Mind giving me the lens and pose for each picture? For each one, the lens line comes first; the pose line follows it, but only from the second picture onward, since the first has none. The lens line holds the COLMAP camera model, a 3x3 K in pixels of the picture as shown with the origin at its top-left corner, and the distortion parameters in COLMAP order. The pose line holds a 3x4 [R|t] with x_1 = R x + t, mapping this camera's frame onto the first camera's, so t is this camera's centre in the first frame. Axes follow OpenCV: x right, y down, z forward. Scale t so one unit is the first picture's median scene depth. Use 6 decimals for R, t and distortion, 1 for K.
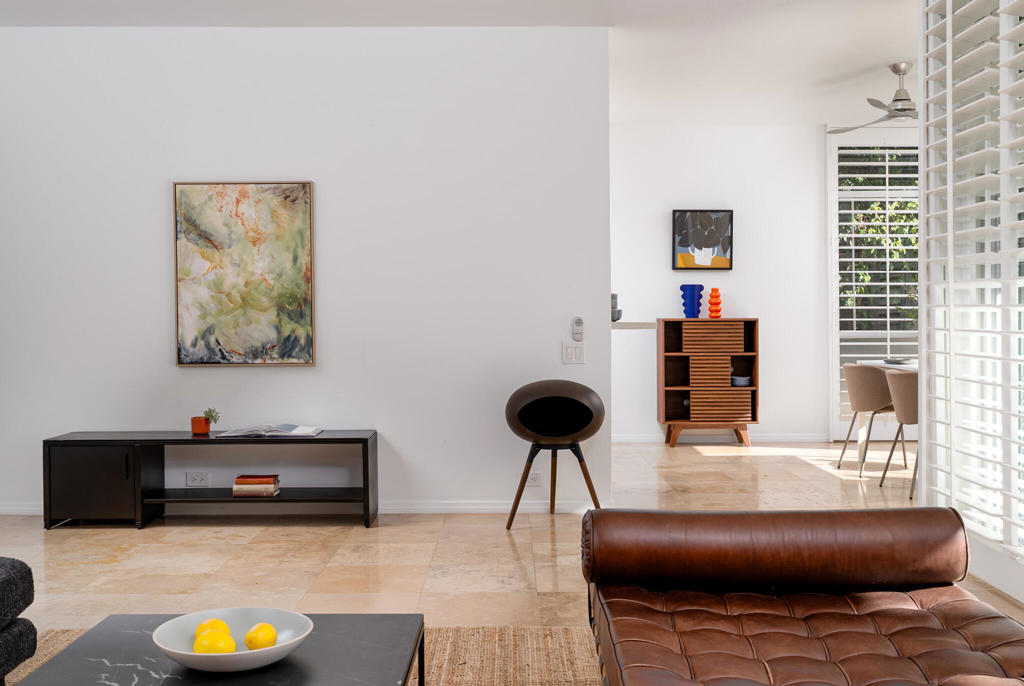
lens RADIAL K [[1048.6, 0, 513.0], [0, 1048.6, 332.4], [0, 0, 1]] dist [-0.029913, 0.000000]
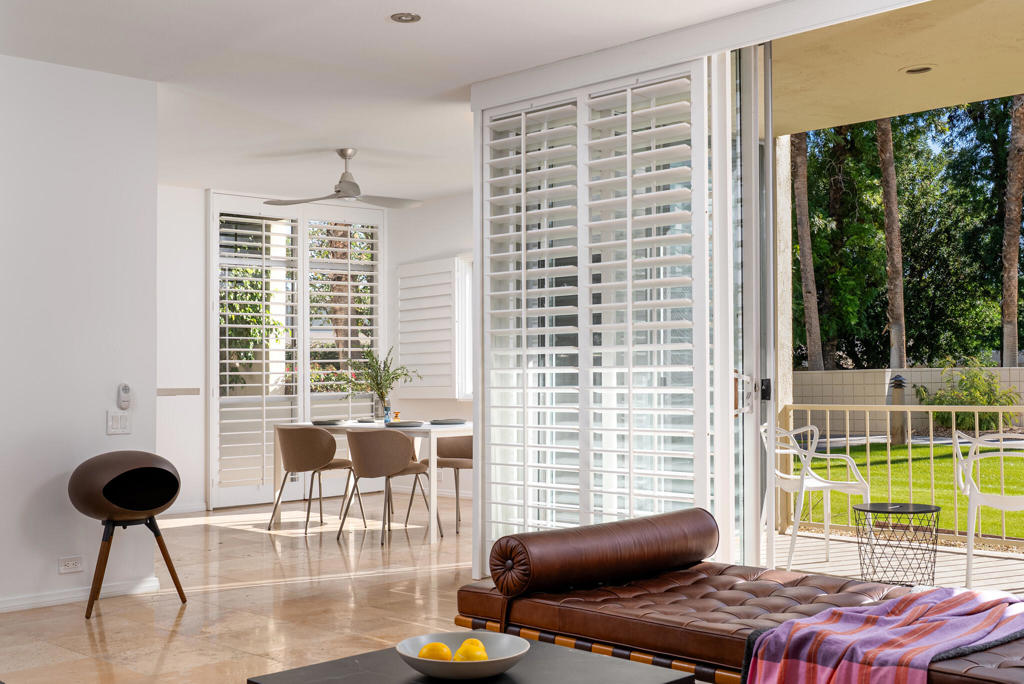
lens RADIAL K [[1214.3, 0, 512.7], [0, 1214.3, 344.9], [0, 0, 1]] dist [0.010359, 0.000000]
pose [[0.694347, 0.010441, 0.719565, -0.324825], [0.025654, 0.998900, -0.039250, 0.001669], [-0.719183, 0.045713, 0.693315, -0.001186]]
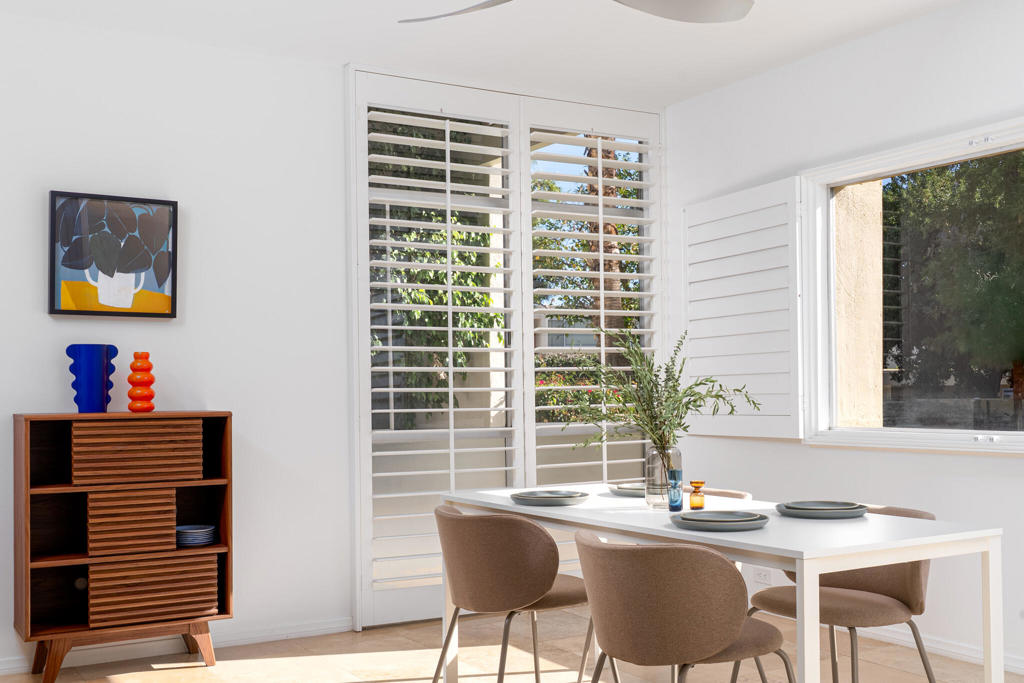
lens RADIAL K [[1042.8, 0, 519.9], [0, 1042.8, 367.9], [0, 0, 1]] dist [0.001884, 0.000000]
pose [[0.841449, 0.007792, 0.540280, 0.075877], [0.016492, 0.999060, -0.040094, -0.011809], [-0.540085, 0.042647, 0.840529, 0.484580]]
